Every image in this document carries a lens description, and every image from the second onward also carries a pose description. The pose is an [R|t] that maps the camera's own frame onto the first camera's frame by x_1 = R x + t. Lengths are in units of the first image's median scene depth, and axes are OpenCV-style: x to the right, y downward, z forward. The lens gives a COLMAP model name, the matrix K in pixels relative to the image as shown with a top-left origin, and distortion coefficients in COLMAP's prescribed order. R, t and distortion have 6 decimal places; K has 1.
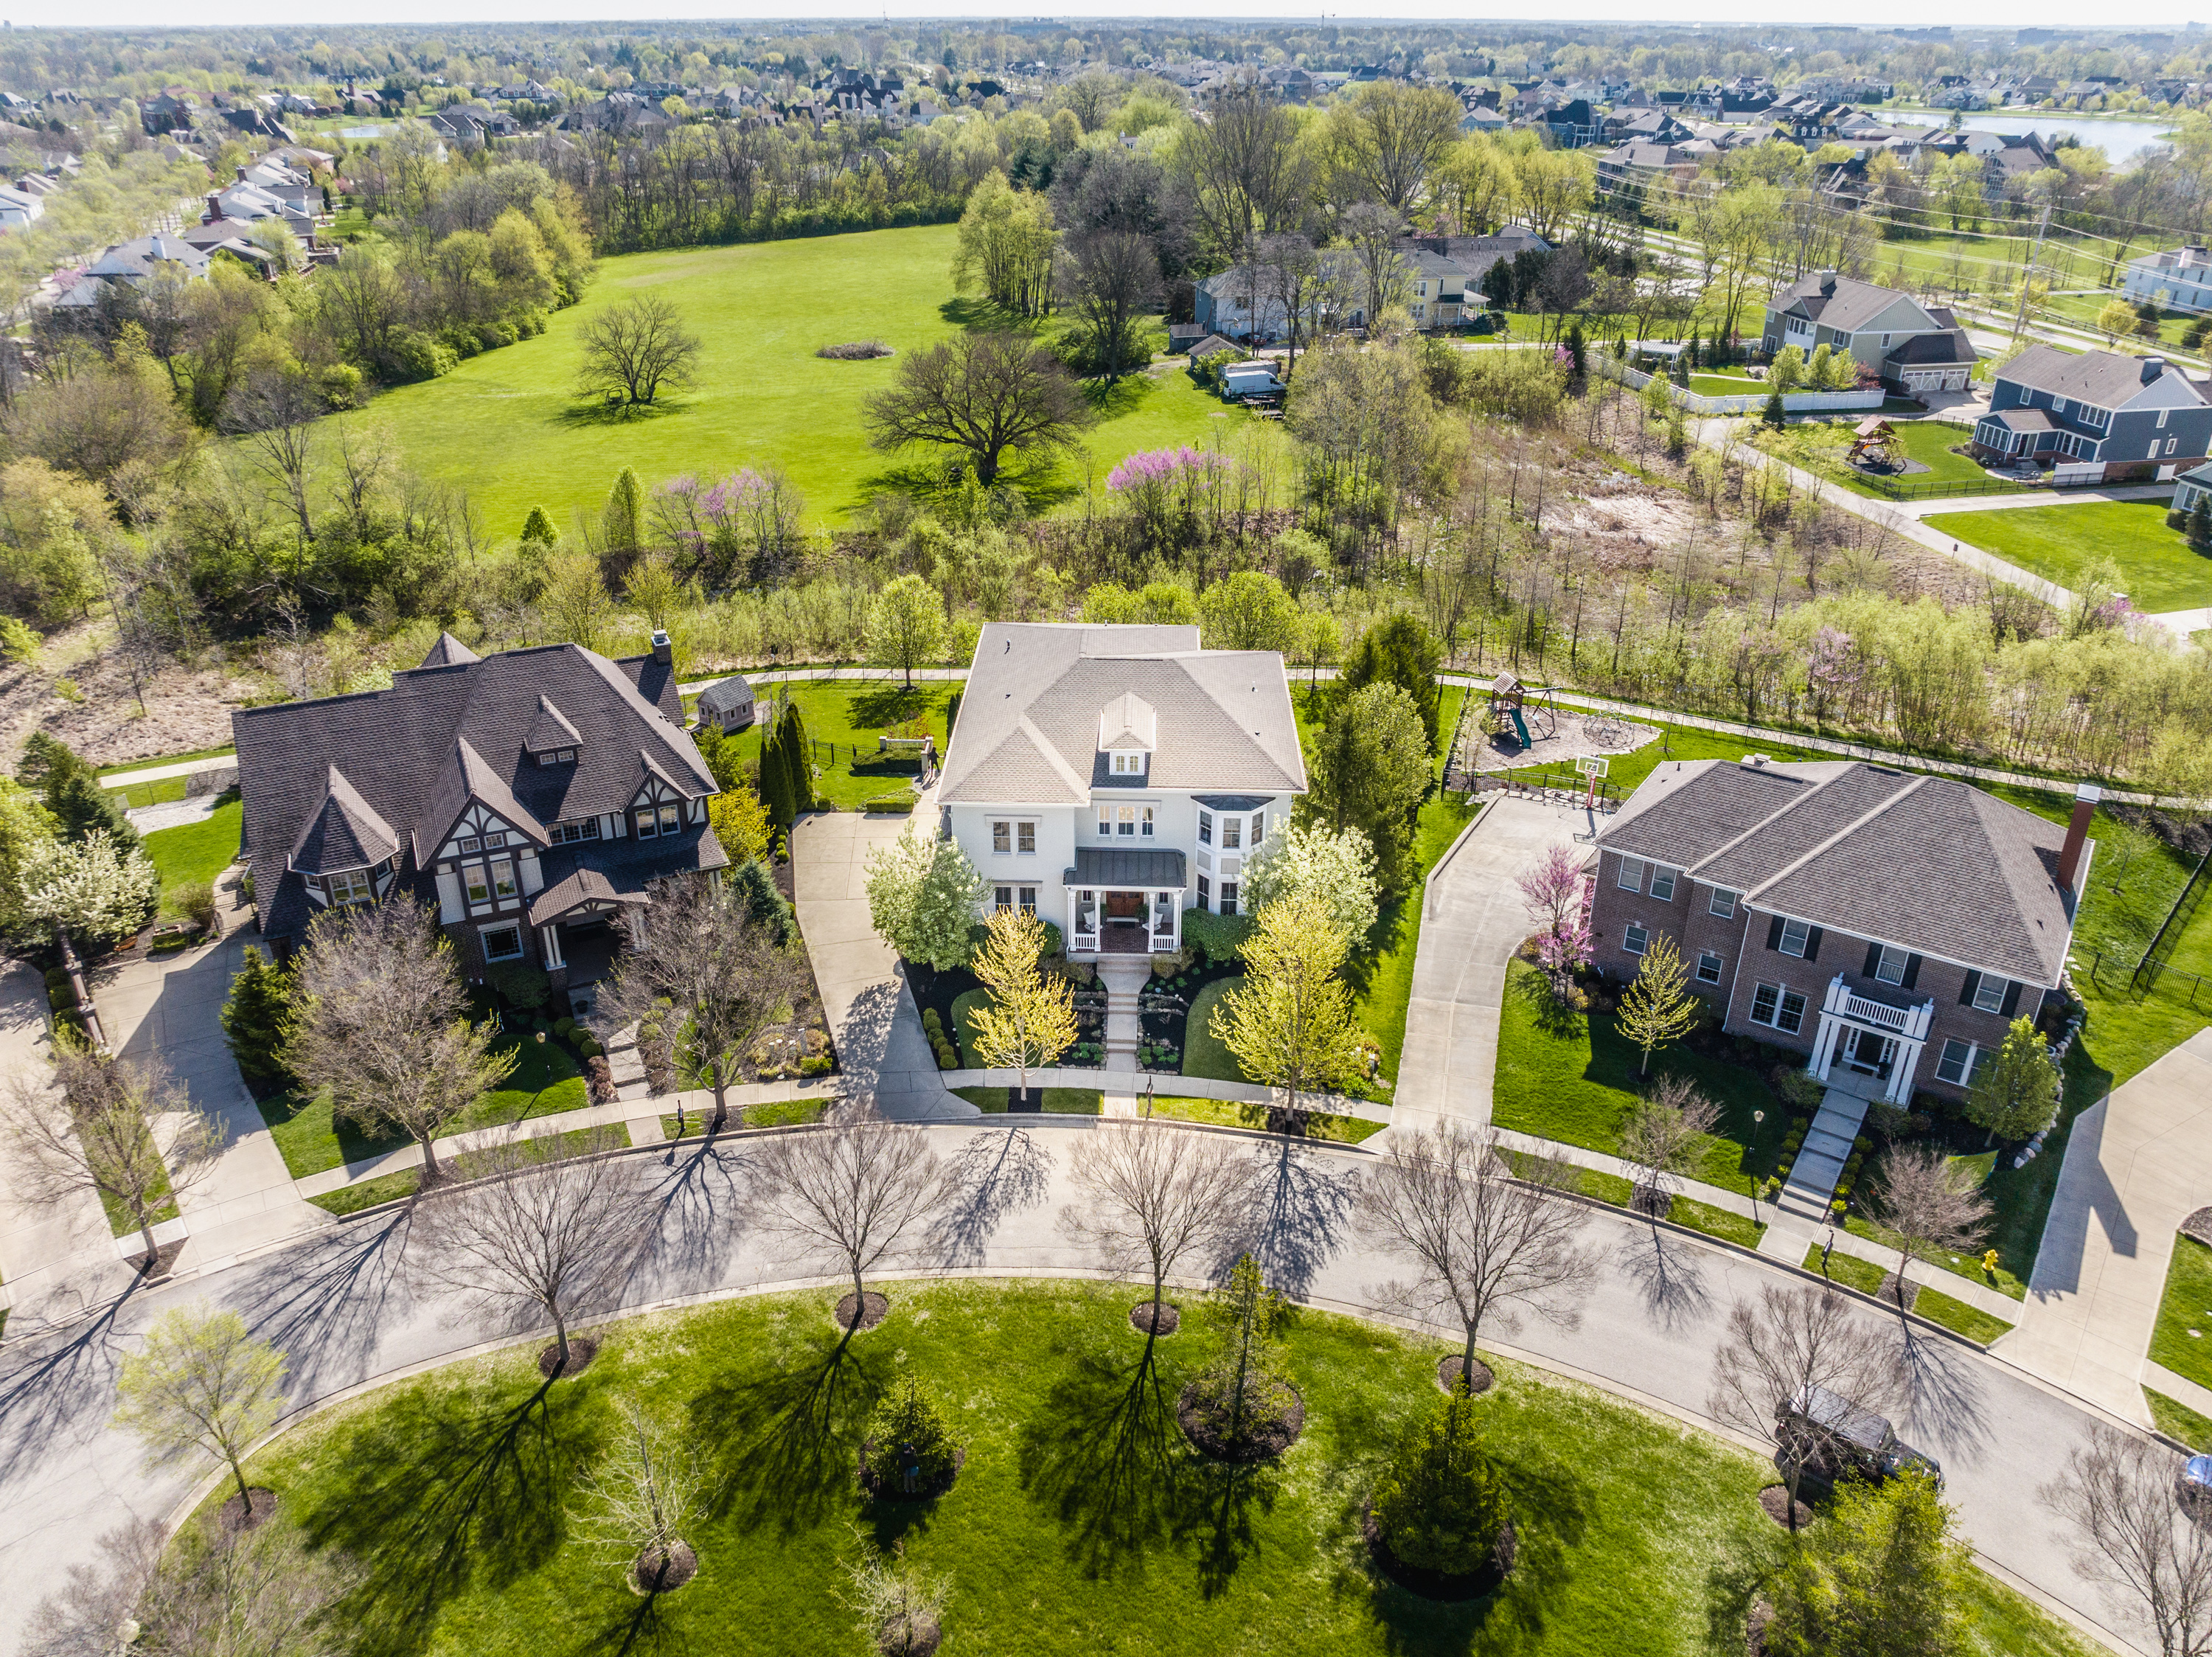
lens RADIAL K [[1591.1, 0, 1107.4], [0, 1591.1, 798.5], [0, 0, 1]] dist [-0.032679, 0.002062]
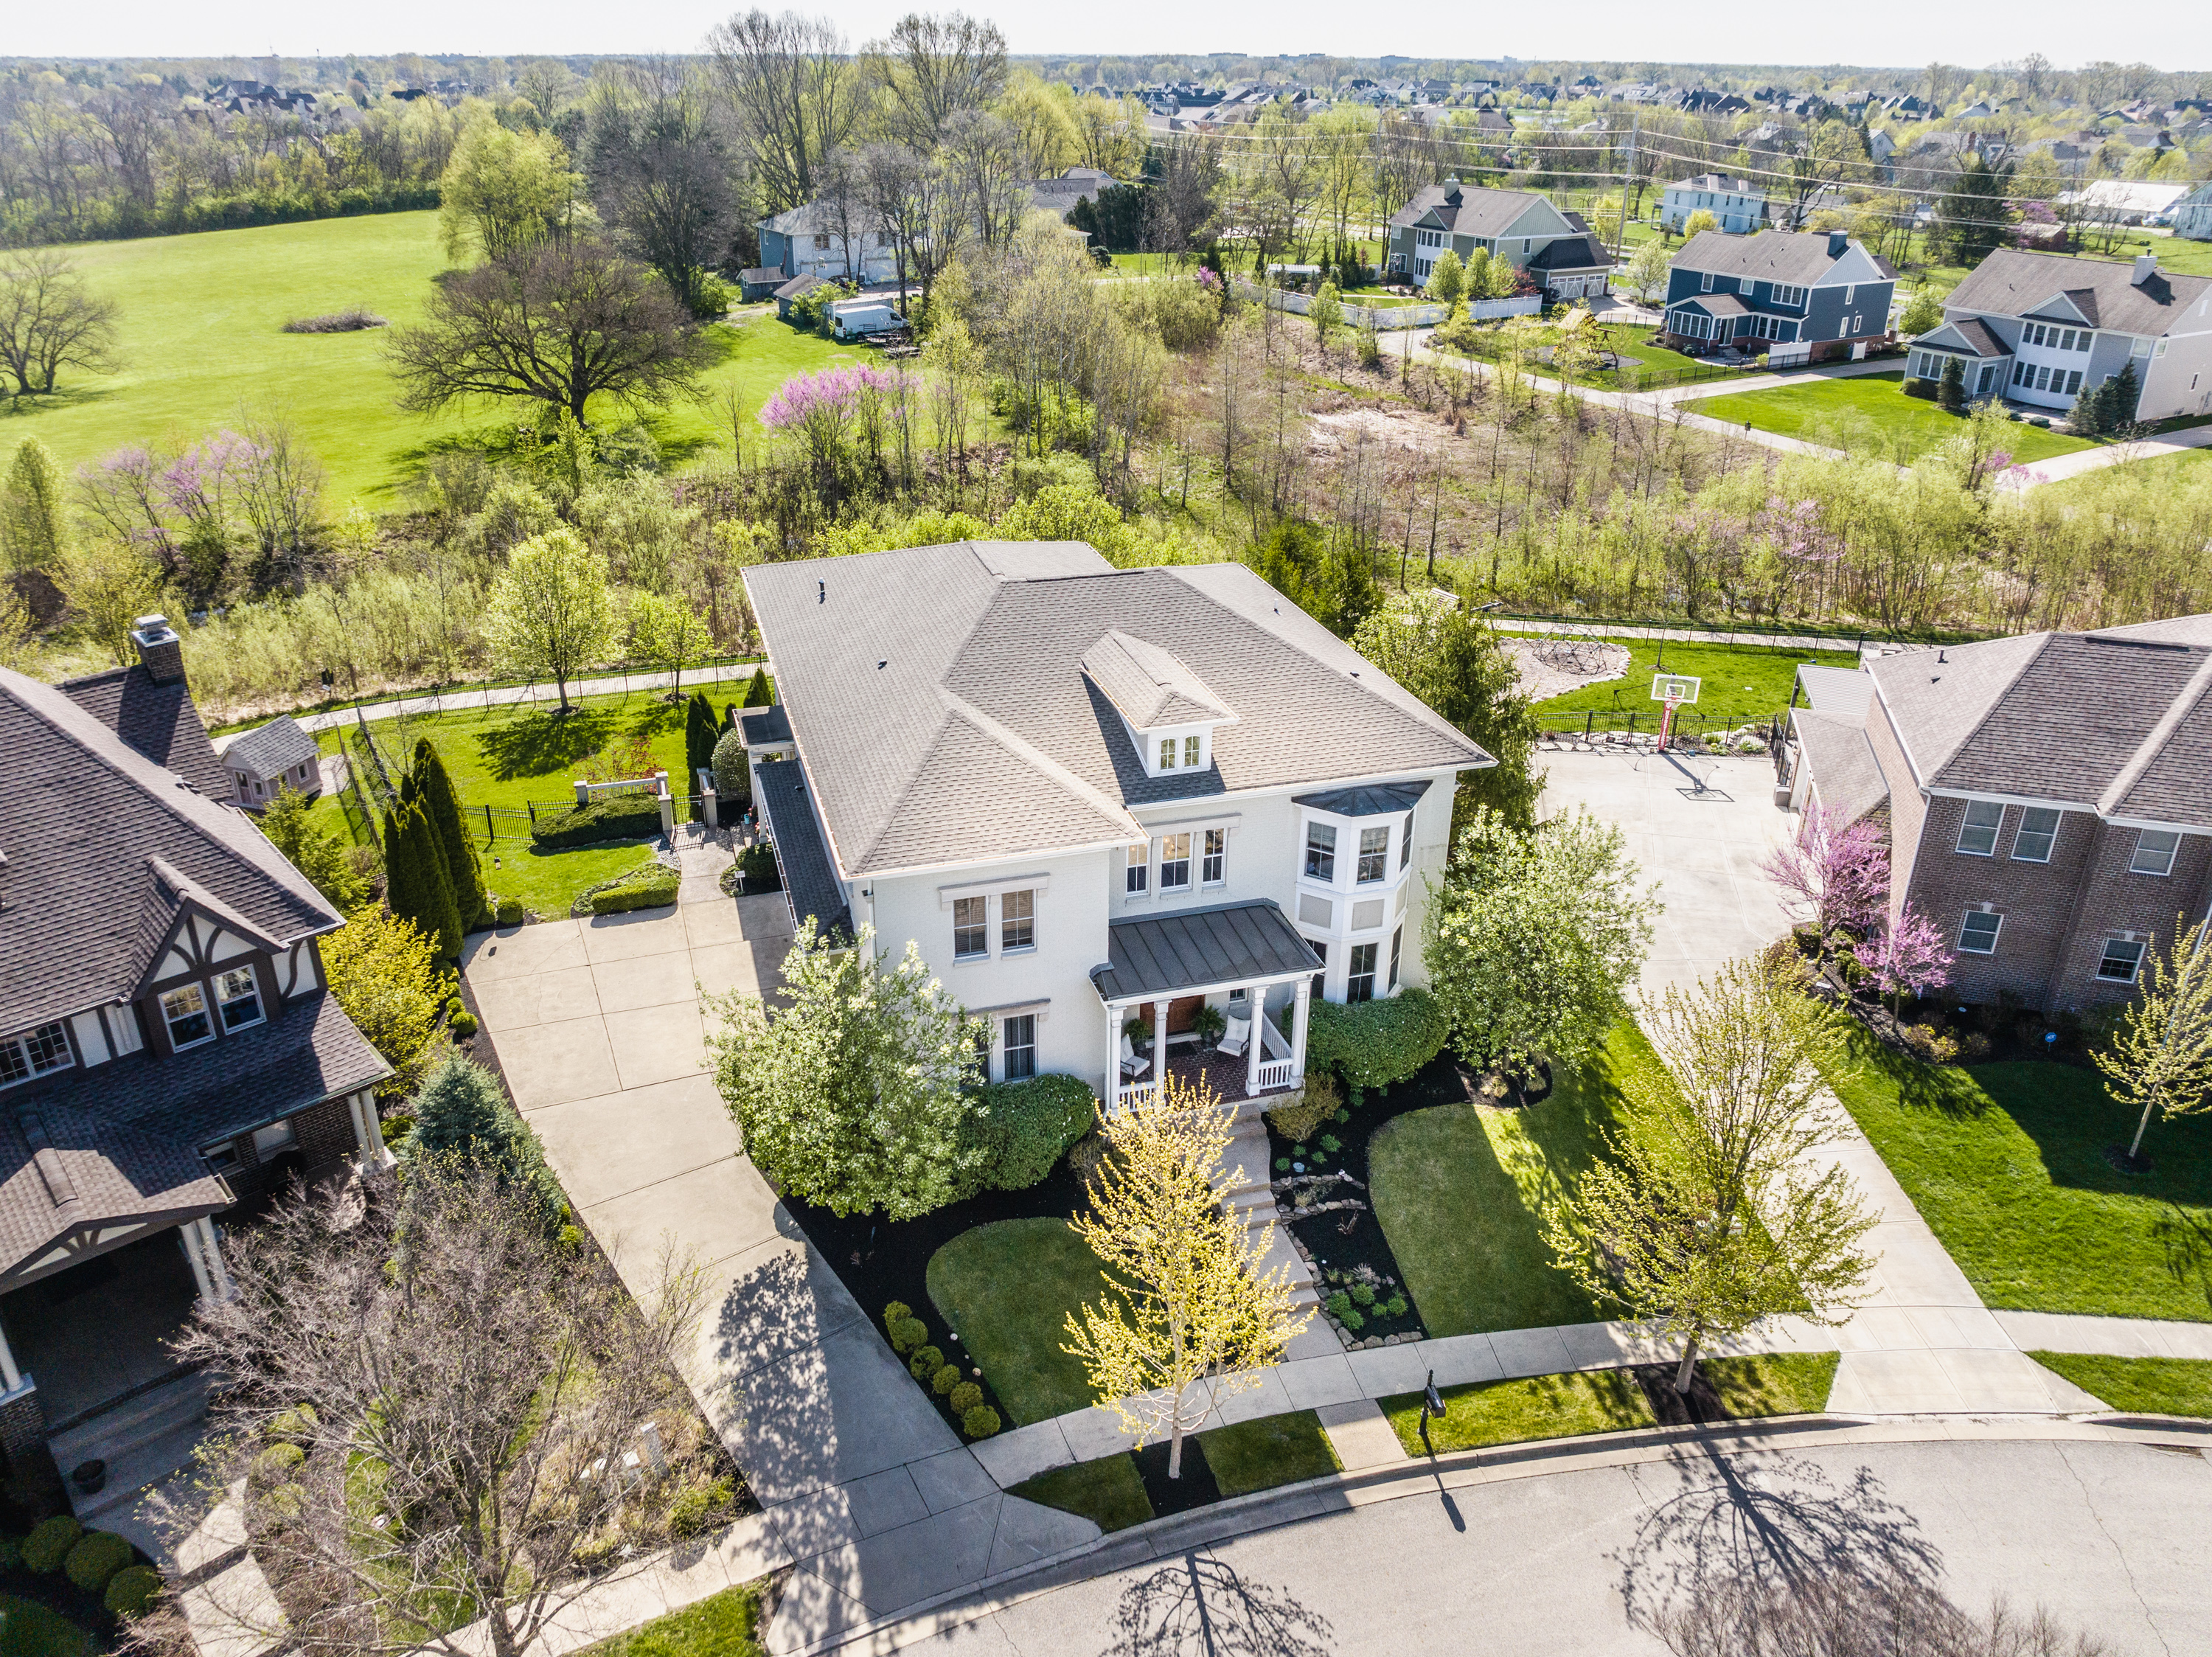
lens RADIAL K [[1601.5, 0, 1097.0], [0, 1601.5, 775.0], [0, 0, 1]] dist [-0.047001, 0.016841]
pose [[0.949746, -0.127050, 0.286080, -0.129398], [0.135354, 0.990753, -0.009356, -0.010265], [-0.282246, 0.047608, 0.958160, 0.387795]]
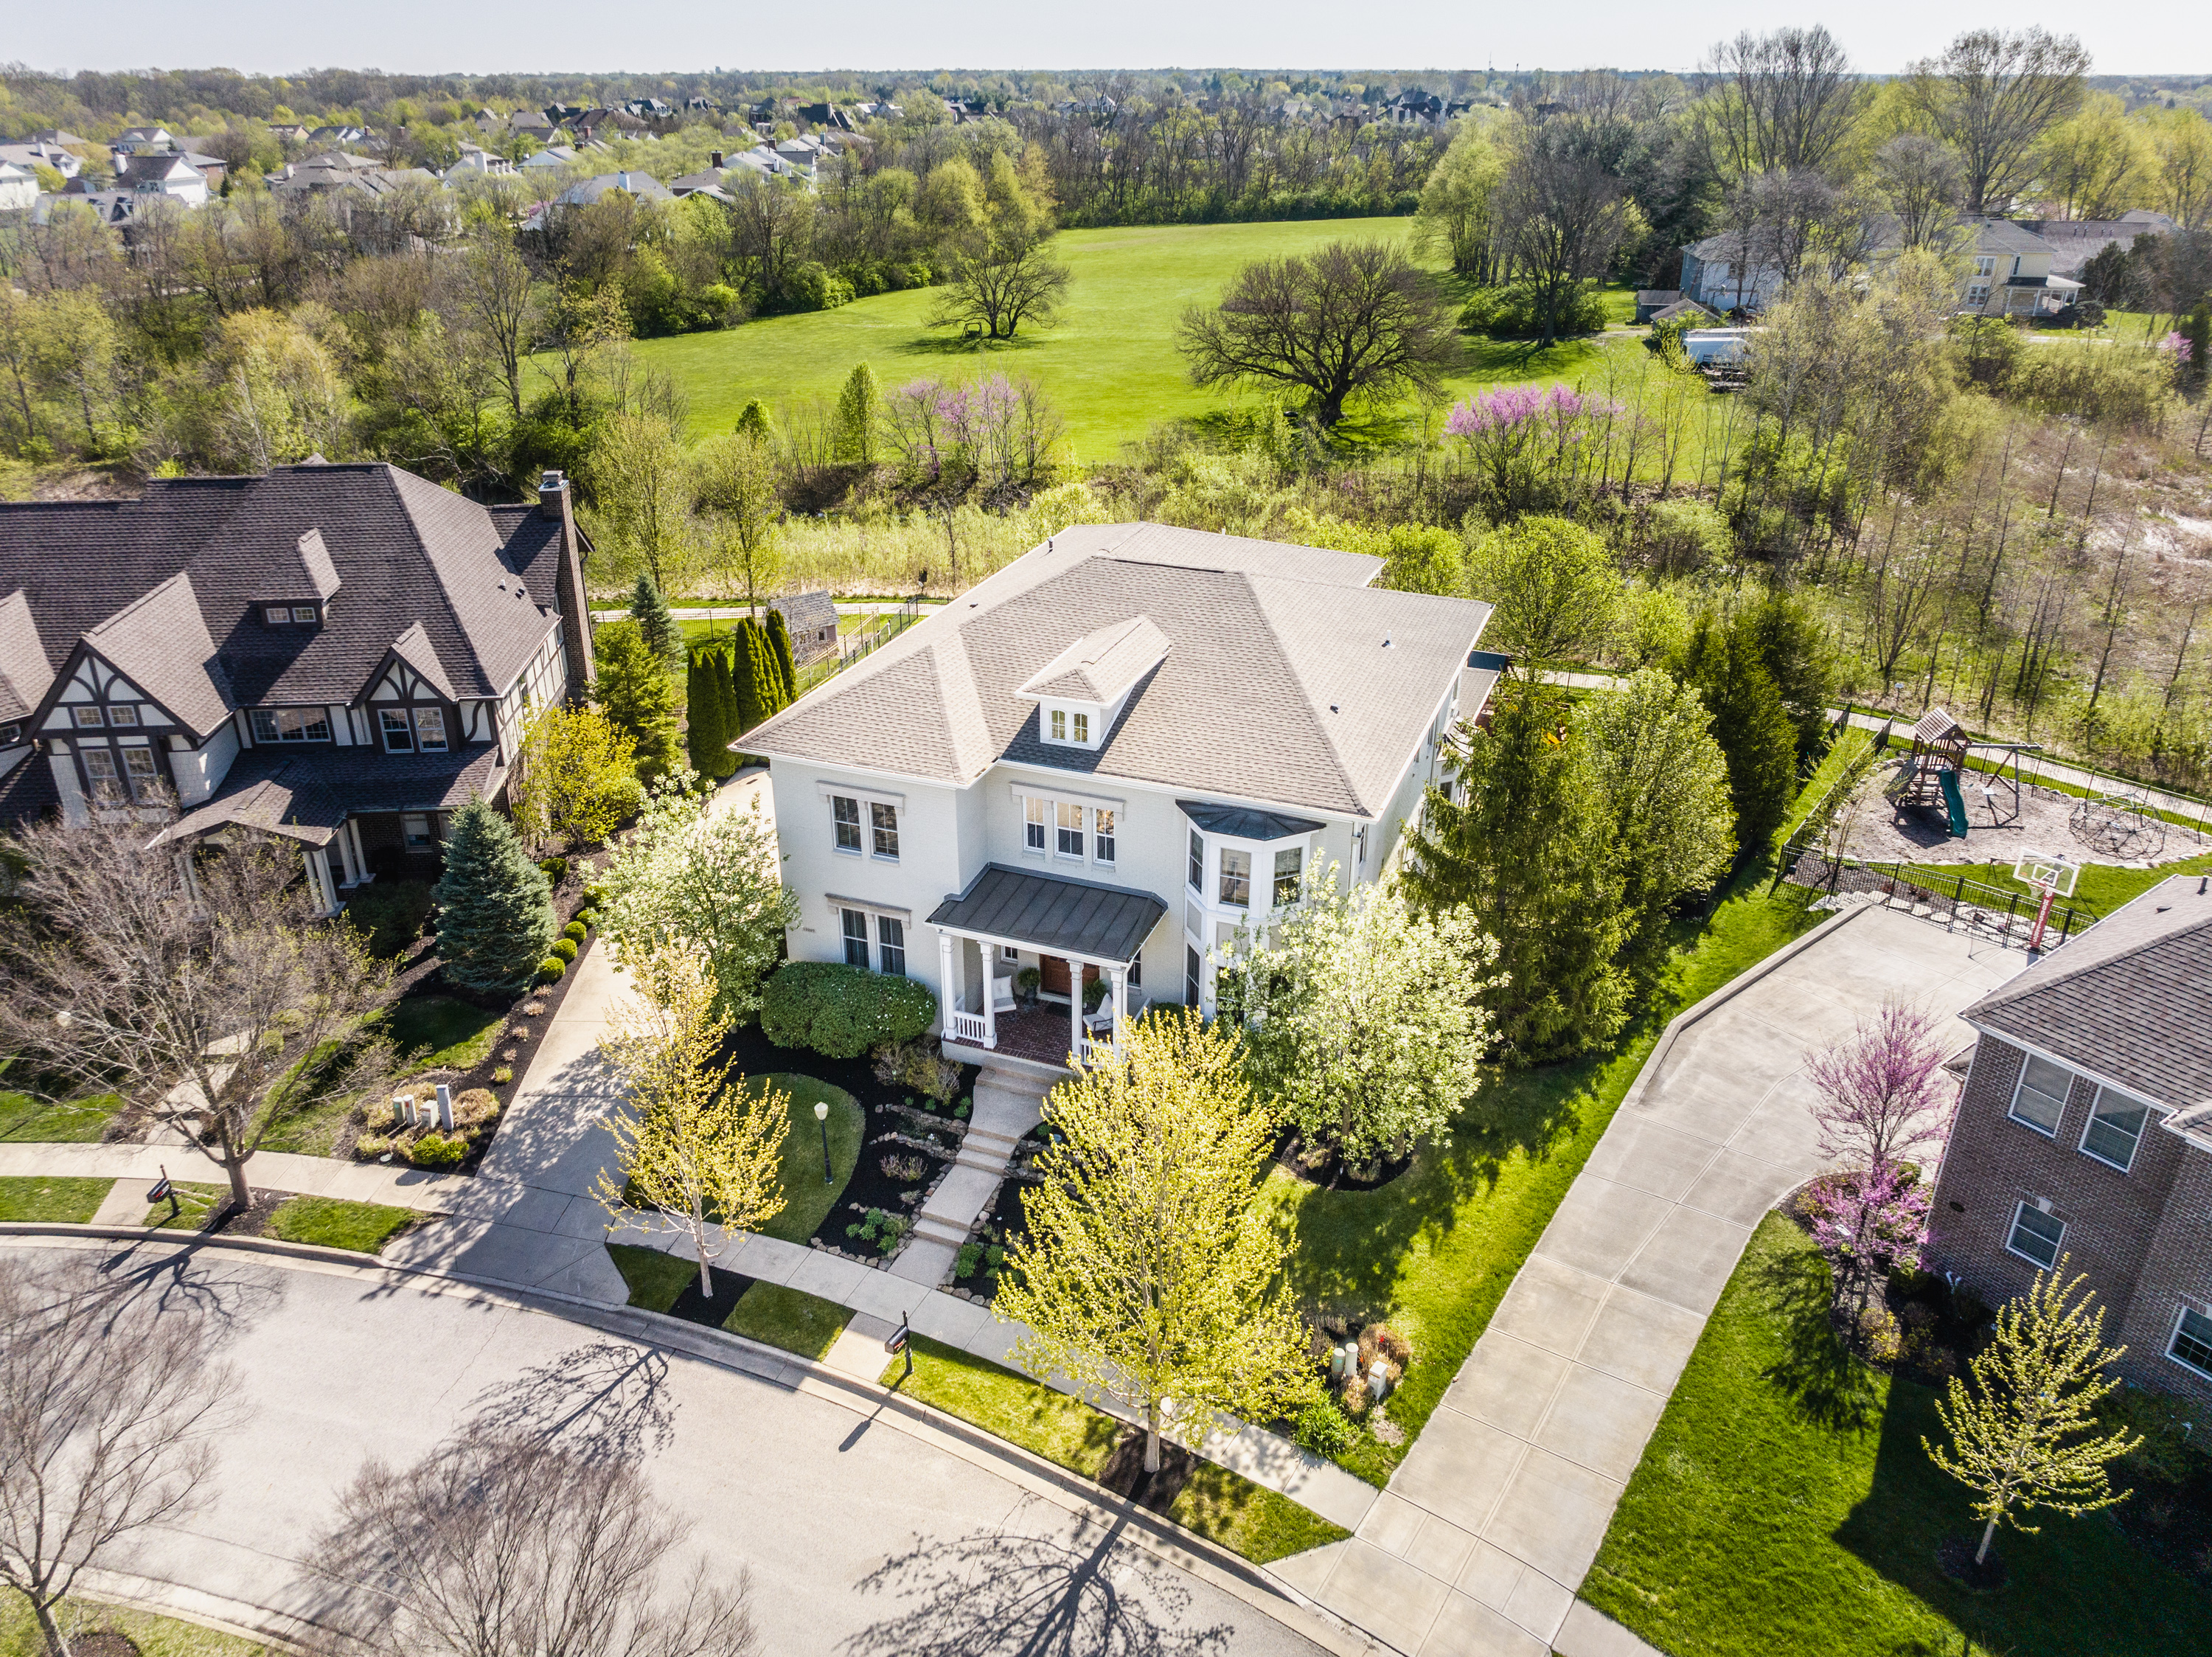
lens RADIAL K [[1591.1, 0, 1107.4], [0, 1591.1, 798.5], [0, 0, 1]] dist [-0.032679, 0.002062]
pose [[0.942287, 0.137449, -0.305292, 0.154652], [-0.144829, 0.989455, -0.001544, 0.001687], [0.301860, 0.045670, 0.952258, 0.367560]]
